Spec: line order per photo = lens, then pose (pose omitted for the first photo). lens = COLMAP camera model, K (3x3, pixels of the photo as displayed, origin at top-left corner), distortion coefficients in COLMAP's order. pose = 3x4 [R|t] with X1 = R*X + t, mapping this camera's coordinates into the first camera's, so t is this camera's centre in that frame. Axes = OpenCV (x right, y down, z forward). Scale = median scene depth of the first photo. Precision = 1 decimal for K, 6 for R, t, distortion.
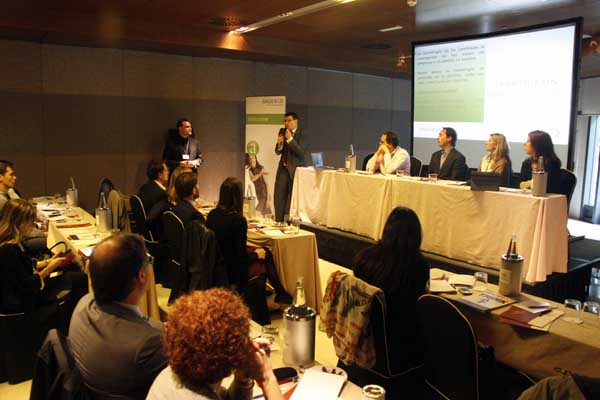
lens RADIAL K [[497.1, 0, 300.0], [0, 497.1, 200.0], [0, 0, 1]] dist [-0.192499, 0.146834]
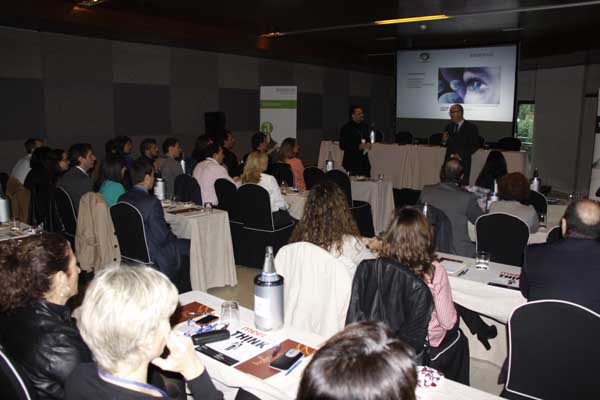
lens RADIAL K [[508.3, 0, 300.0], [0, 508.3, 200.0], [0, 0, 1]] dist [-0.186533, 0.168806]
pose [[0.965793, -0.052743, 0.253894, -0.352329], [0.043860, 0.998215, 0.040528, 0.028943], [-0.255579, -0.028006, 0.966383, -0.255630]]
